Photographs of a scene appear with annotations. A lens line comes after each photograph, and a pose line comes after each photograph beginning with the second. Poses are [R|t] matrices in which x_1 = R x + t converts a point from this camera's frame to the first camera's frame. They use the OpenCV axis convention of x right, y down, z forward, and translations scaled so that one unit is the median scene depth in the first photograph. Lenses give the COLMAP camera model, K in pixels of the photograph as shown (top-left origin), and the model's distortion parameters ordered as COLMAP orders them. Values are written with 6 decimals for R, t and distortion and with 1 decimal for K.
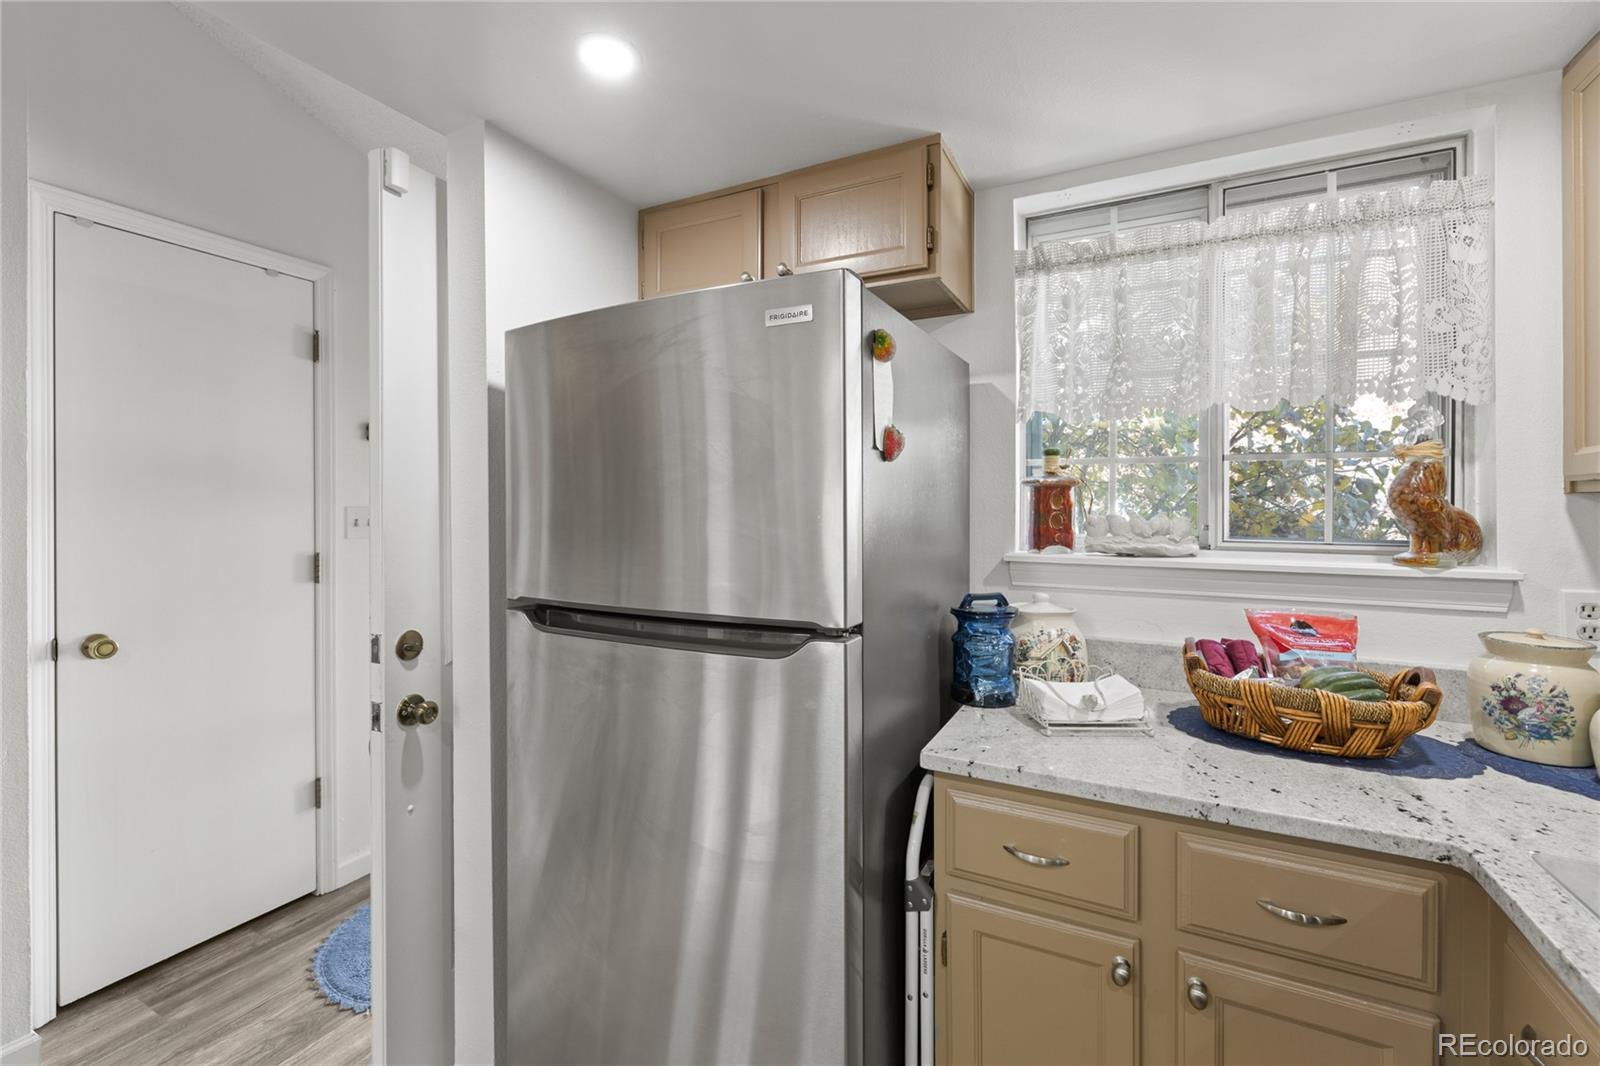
lens RADIAL K [[683.7, 0, 801.0], [0, 683.7, 515.4], [0, 0, 1]] dist [-0.001038, -0.000070]
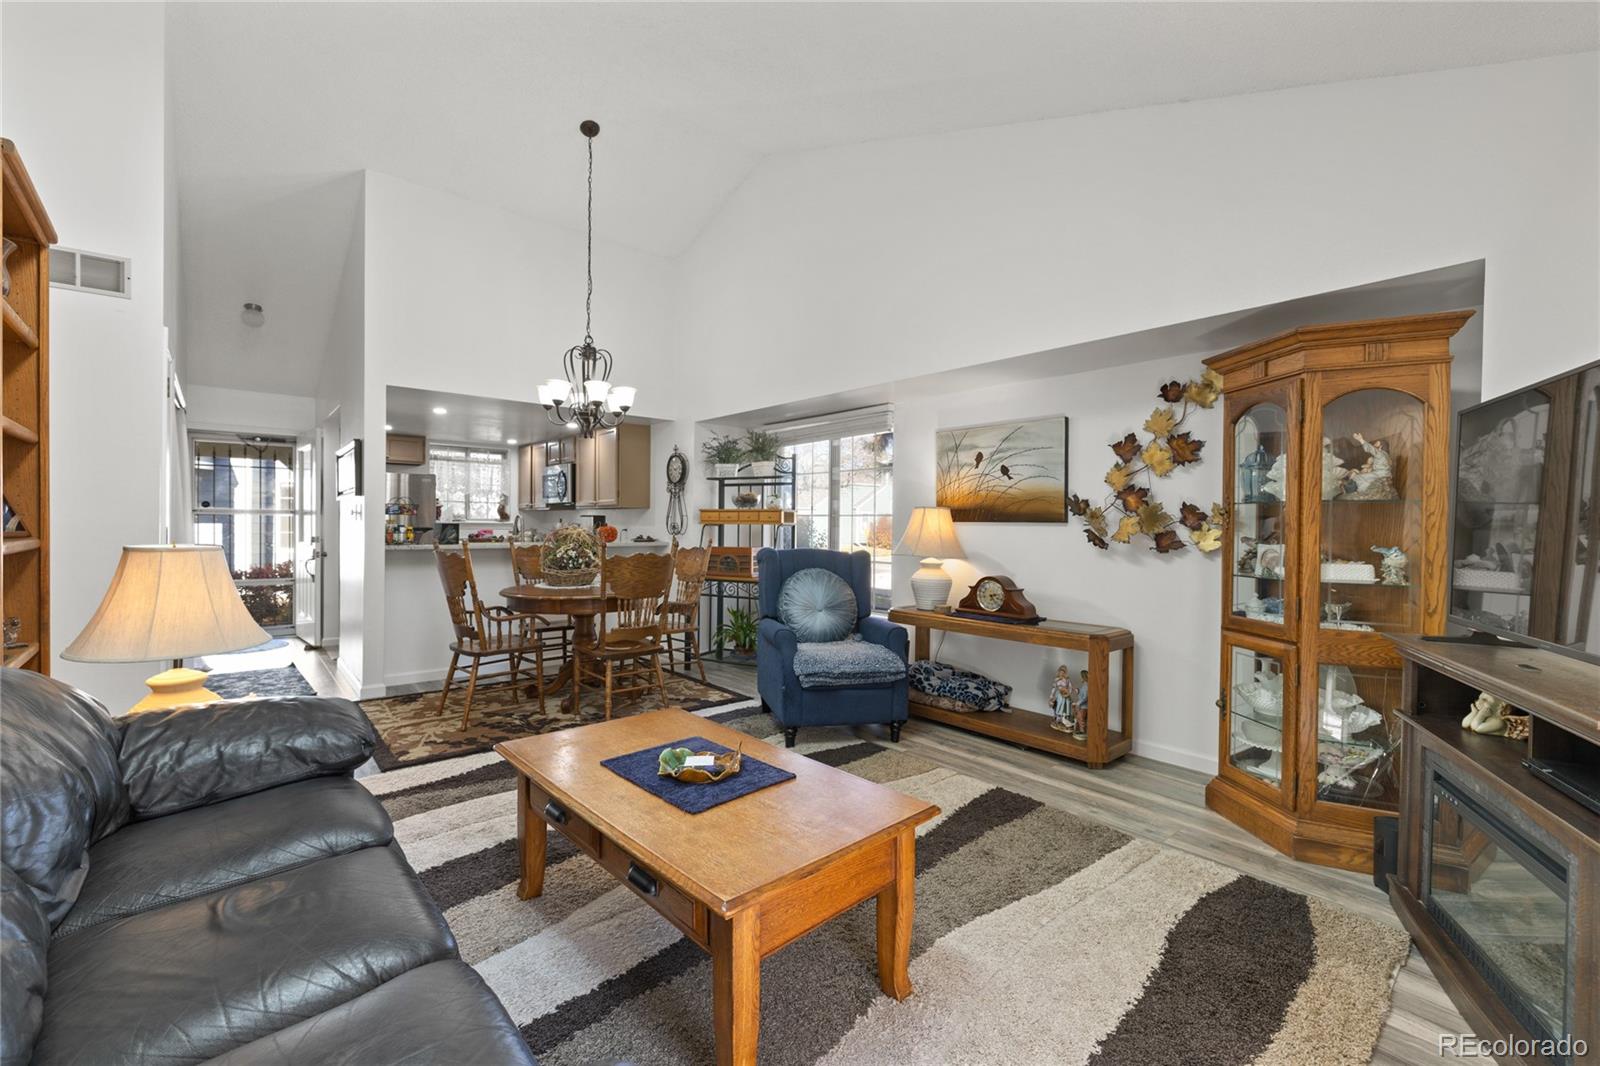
lens RADIAL K [[674.5, 0, 796.2], [0, 674.5, 525.0], [0, 0, 1]] dist [-0.000337, 0.000115]
pose [[0.383594, 0.002145, 0.923500, -3.285930], [-0.005839, 0.999983, 0.000102, 0.078499], [-0.923484, -0.005431, 0.383600, -3.377350]]
